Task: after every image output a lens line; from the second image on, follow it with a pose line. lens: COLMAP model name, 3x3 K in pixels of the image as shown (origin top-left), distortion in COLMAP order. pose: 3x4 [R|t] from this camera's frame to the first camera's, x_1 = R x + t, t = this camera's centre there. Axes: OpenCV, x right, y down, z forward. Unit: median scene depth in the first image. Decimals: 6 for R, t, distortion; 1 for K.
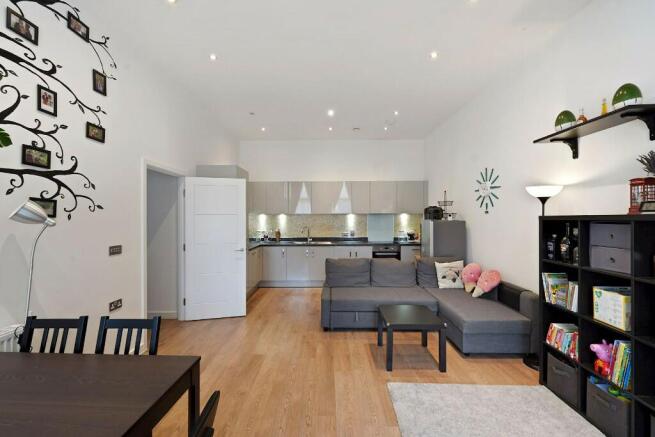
lens RADIAL K [[265.7, 0, 327.5], [0, 265.7, 218.5], [0, 0, 1]] dist [-0.000155, -0.000089]
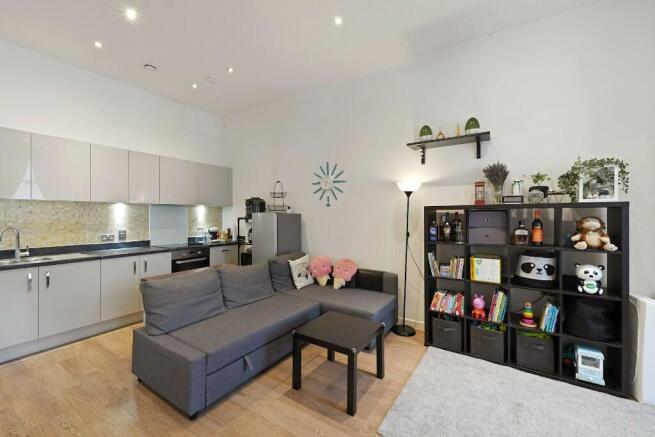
lens RADIAL K [[266.0, 0, 326.4], [0, 266.0, 215.0], [0, 0, 1]] dist [-0.001129, -0.000259]
pose [[0.538199, 0.005015, 0.842803, -0.428489], [0.001489, 0.999975, -0.006901, 0.034747], [-0.842817, 0.004969, 0.538178, 0.679234]]
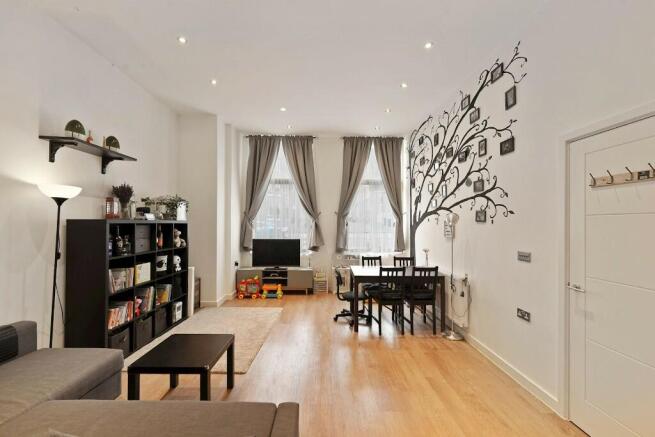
lens RADIAL K [[265.7, 0, 327.5], [0, 265.7, 218.5], [0, 0, 1]] dist [-0.000155, -0.000089]
pose [[-0.999641, -0.002839, -0.026624, -0.079063], [-0.002339, 0.999821, -0.018787, 0.003985], [0.026672, -0.018718, -0.999469, 1.982242]]
